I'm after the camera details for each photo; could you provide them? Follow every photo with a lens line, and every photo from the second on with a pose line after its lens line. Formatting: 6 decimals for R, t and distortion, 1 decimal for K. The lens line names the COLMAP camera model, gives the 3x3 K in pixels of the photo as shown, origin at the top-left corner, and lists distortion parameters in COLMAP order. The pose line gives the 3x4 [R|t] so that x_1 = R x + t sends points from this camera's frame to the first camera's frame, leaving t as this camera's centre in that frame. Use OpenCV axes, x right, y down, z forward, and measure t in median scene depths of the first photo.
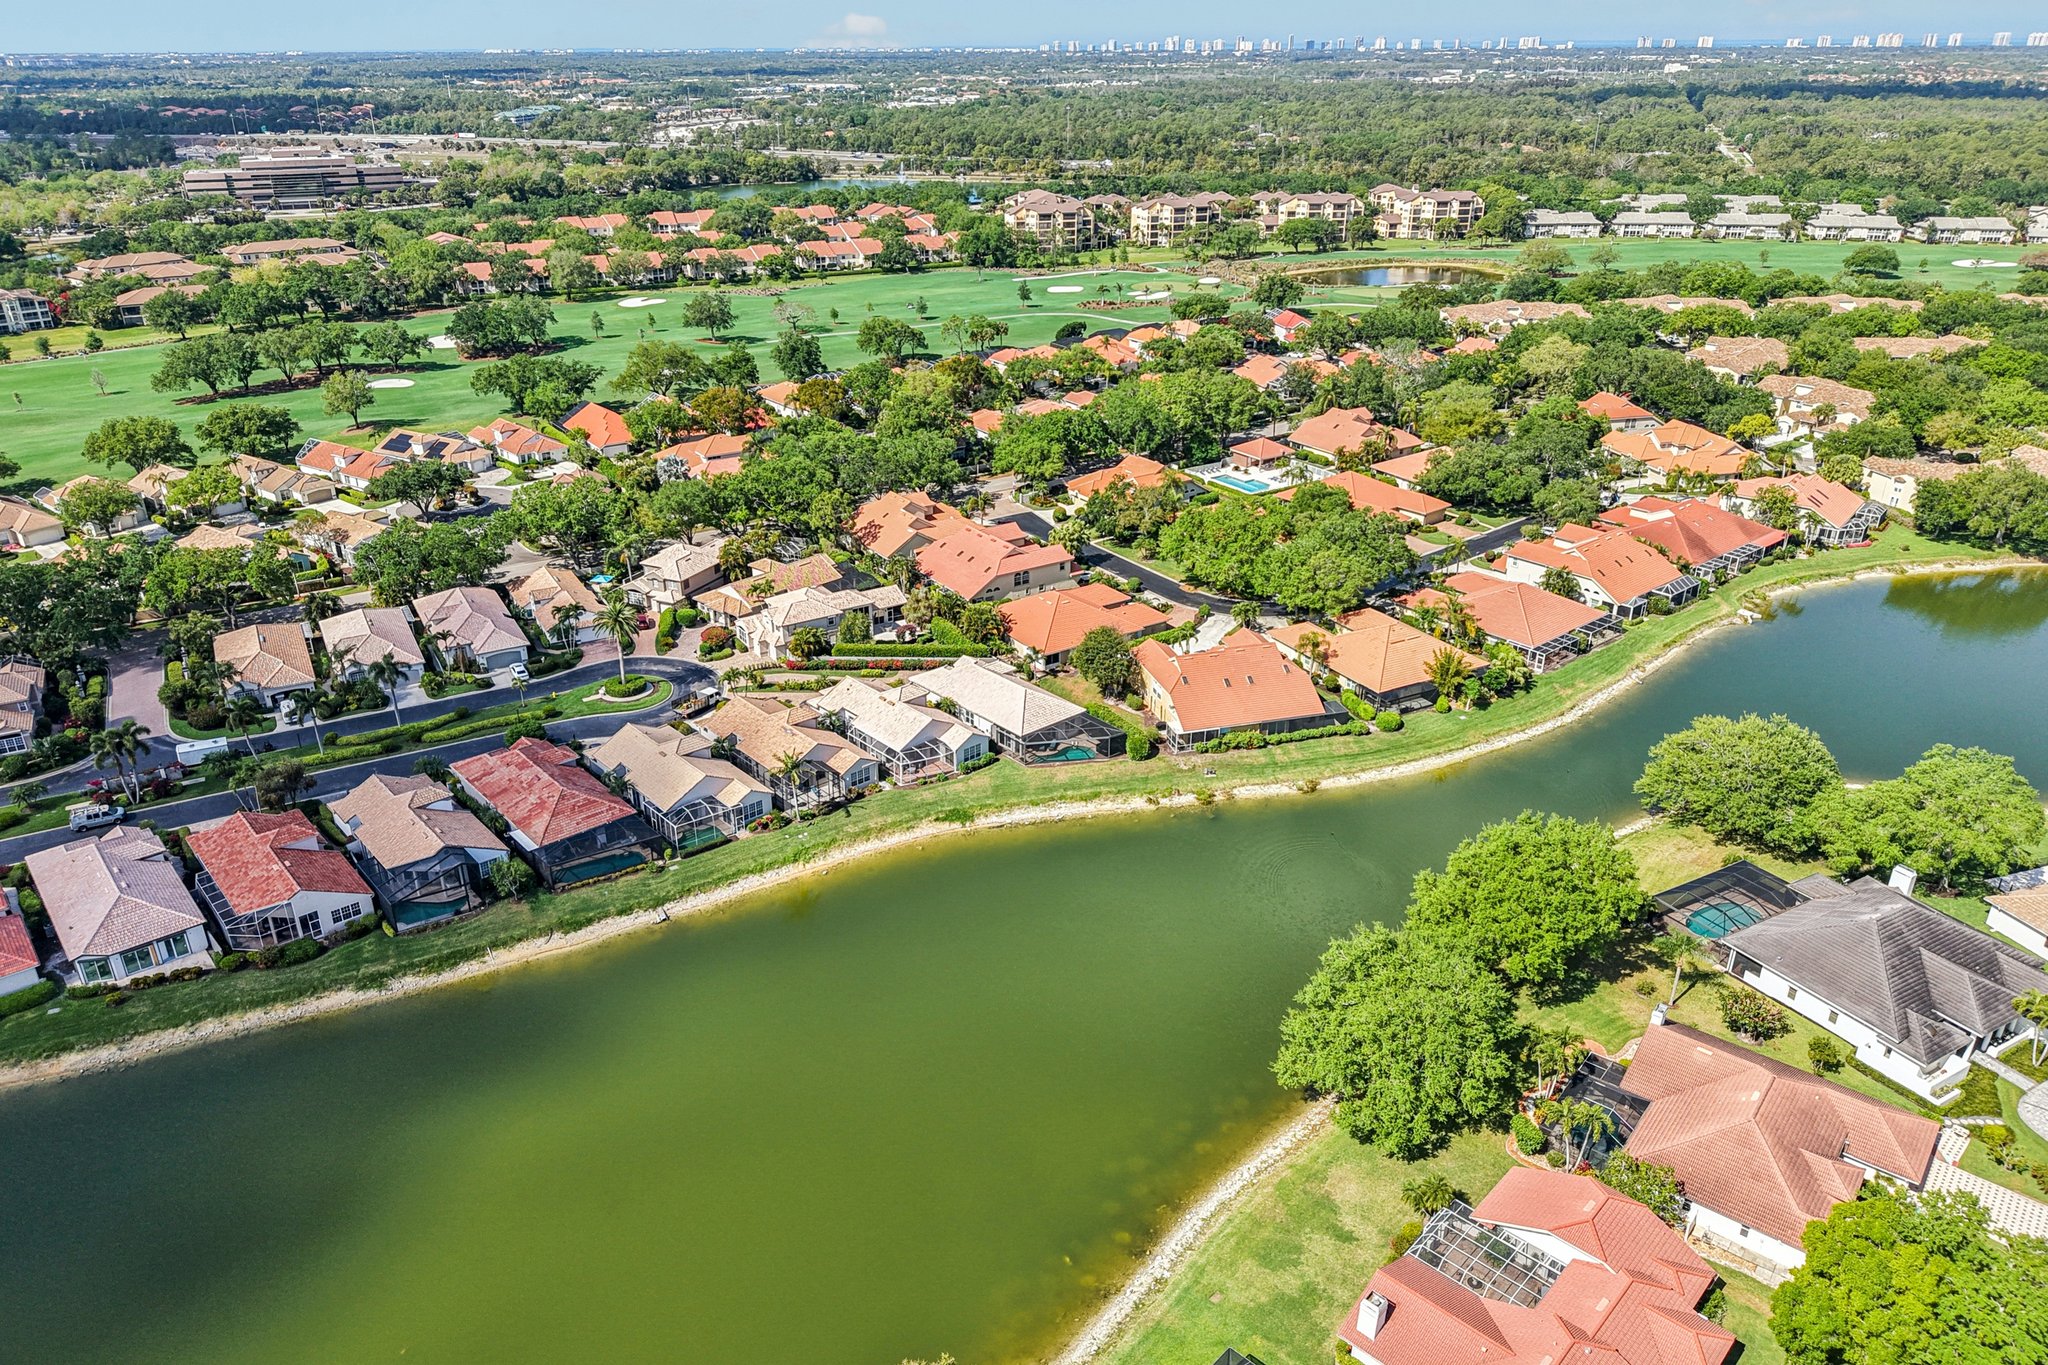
lens RADIAL K [[1360.2, 0, 1017.8], [0, 1360.2, 681.8], [0, 0, 1]] dist [0.029946, -0.032162]
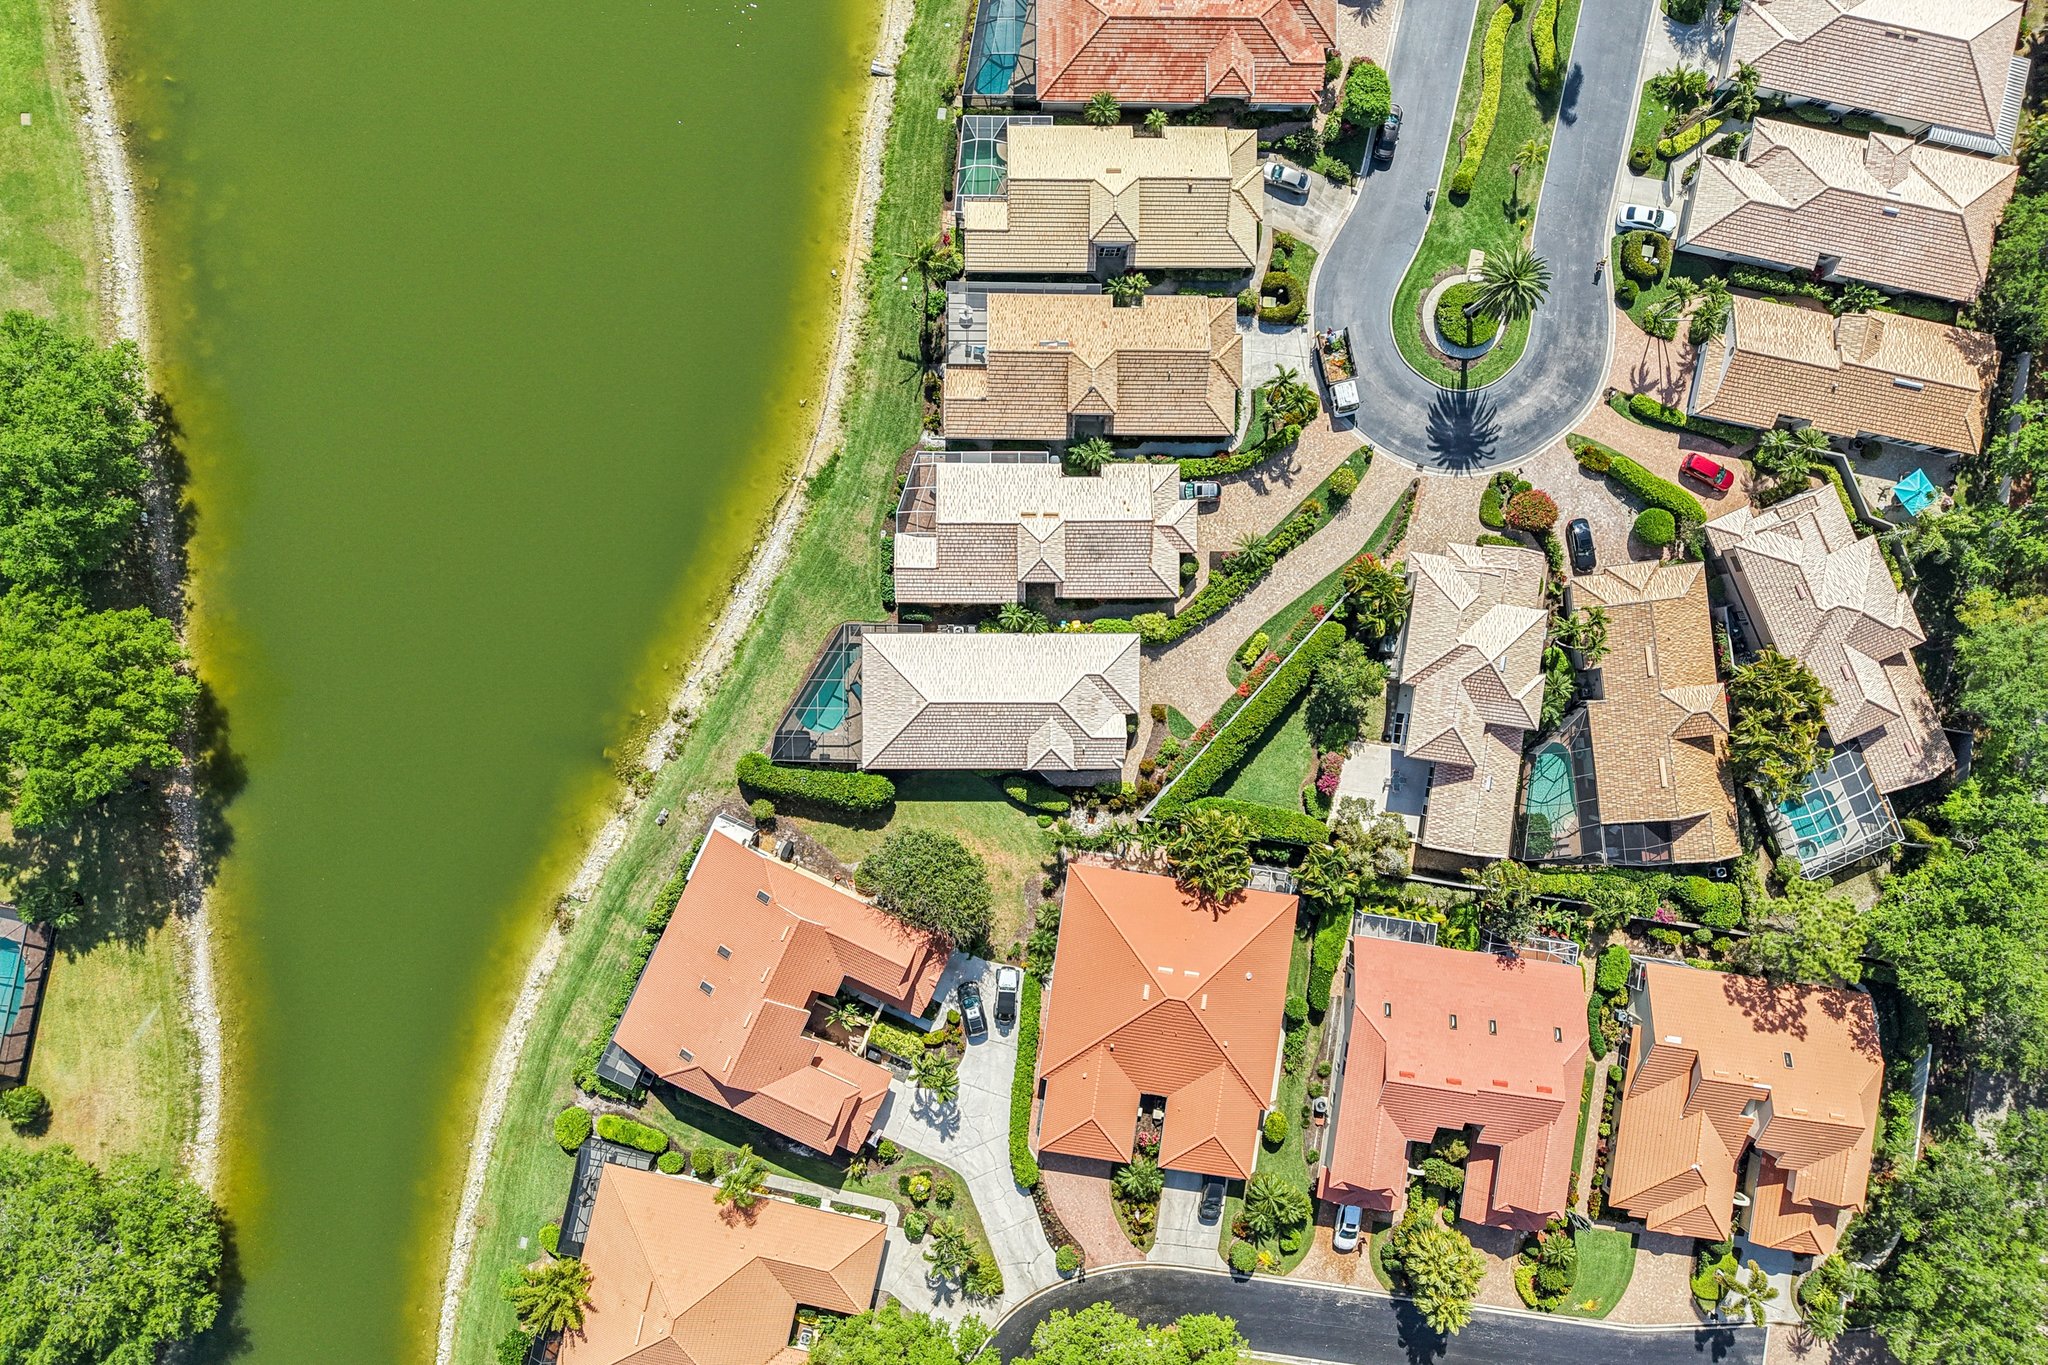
lens RADIAL K [[1360.2, 0, 1017.8], [0, 1360.2, 681.8], [0, 0, 1]] dist [0.029946, -0.032162]
pose [[-0.658066, 0.752701, -0.019763, -0.017041], [-0.346457, -0.279386, 0.895495, -0.615114], [0.668519, 0.596141, 0.444633, 0.794739]]
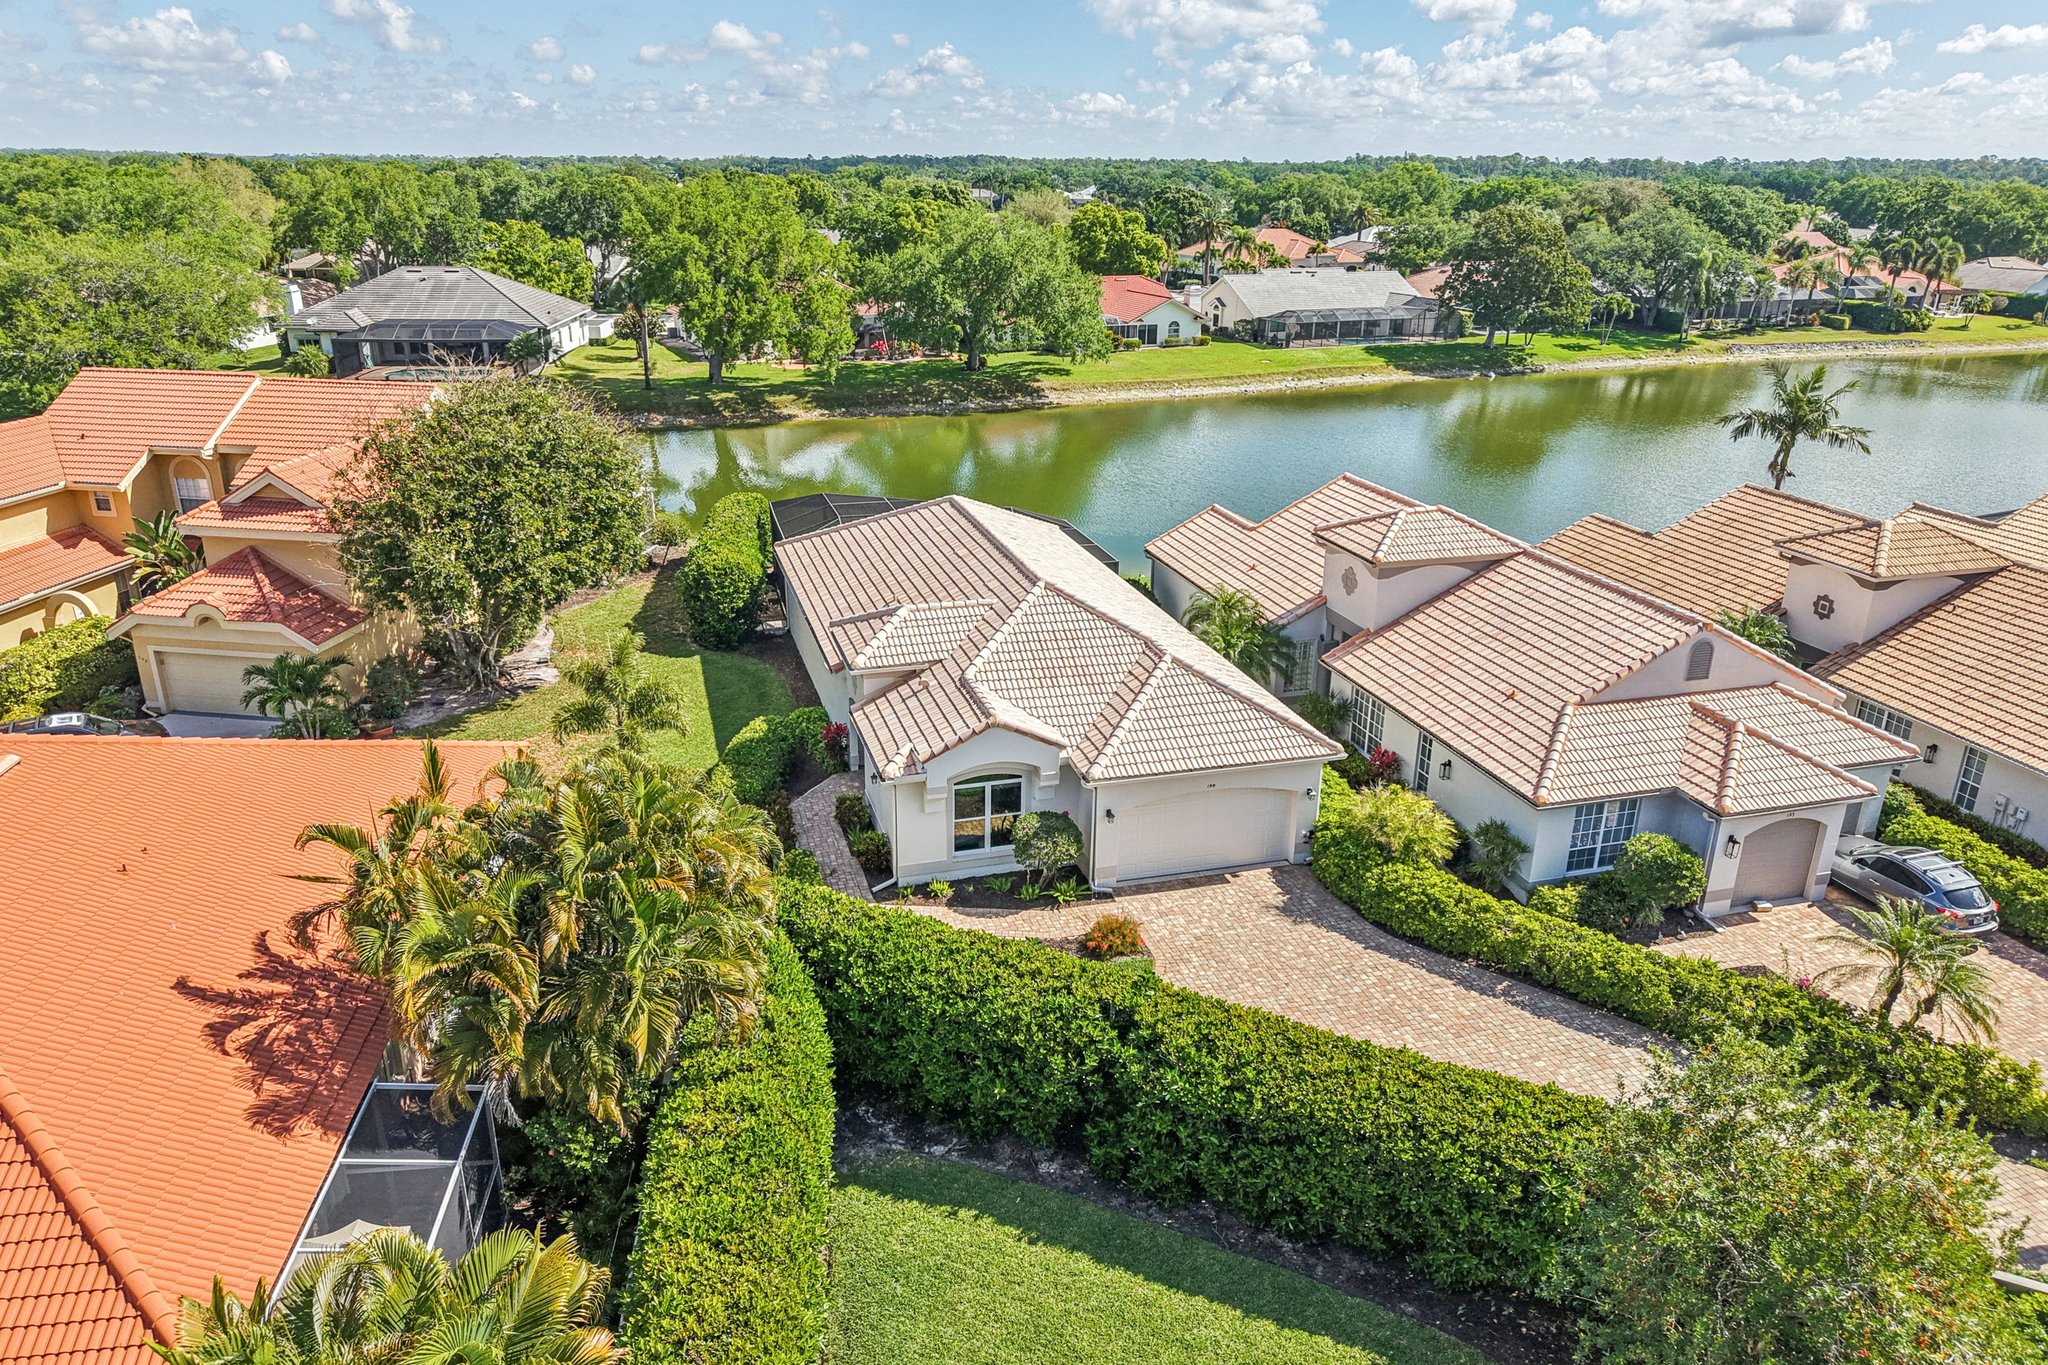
lens RADIAL K [[1370.0, 0, 1016.2], [0, 1370.0, 678.0], [0, 0, 1]] dist [0.043338, -0.065976]
pose [[-0.906422, -0.160717, 0.390600, -0.125673], [0.169855, 0.708002, 0.685479, -0.158994], [-0.386714, 0.687679, -0.614451, 1.275128]]
